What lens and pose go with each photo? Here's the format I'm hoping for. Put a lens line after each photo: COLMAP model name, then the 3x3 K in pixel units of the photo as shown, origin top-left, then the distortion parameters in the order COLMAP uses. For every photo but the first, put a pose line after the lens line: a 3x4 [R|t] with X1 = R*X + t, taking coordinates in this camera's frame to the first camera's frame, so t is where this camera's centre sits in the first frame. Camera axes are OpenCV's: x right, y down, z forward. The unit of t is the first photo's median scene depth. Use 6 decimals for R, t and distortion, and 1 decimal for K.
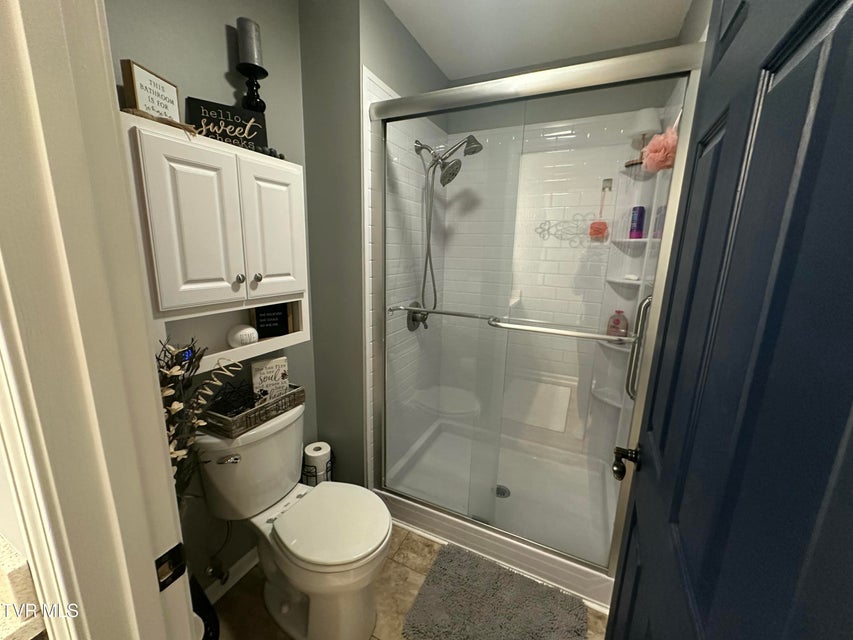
lens RADIAL K [[339.6, 0, 426.5], [0, 339.6, 320.0], [0, 0, 1]] dist [-0.000292, 0.000058]
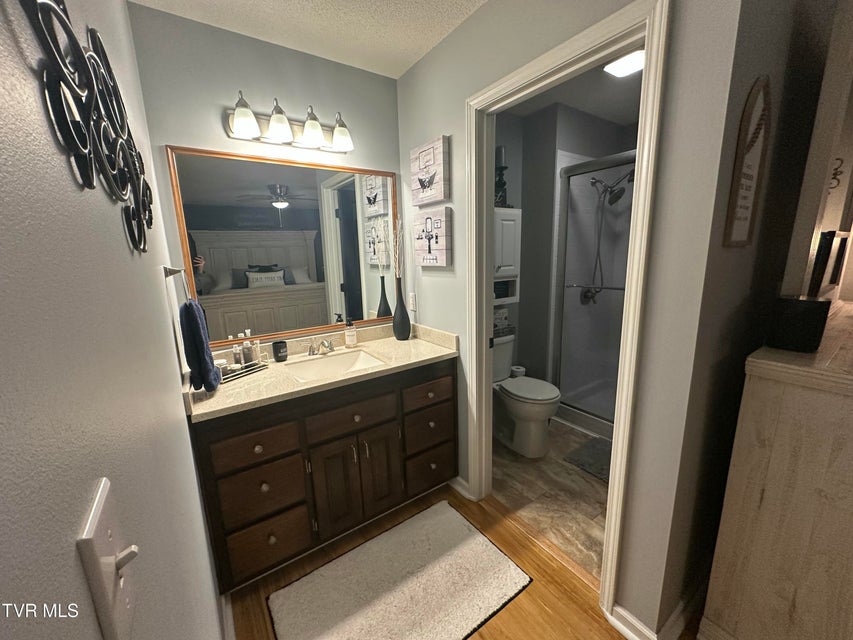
lens RADIAL K [[339.6, 0, 426.5], [0, 339.6, 320.0], [0, 0, 1]] dist [-0.000292, 0.000058]
pose [[0.864203, 0.048389, -0.500811, 0.151504], [-0.052814, 0.998590, 0.005349, 0.177157], [0.500364, 0.021827, 0.865540, -0.853474]]
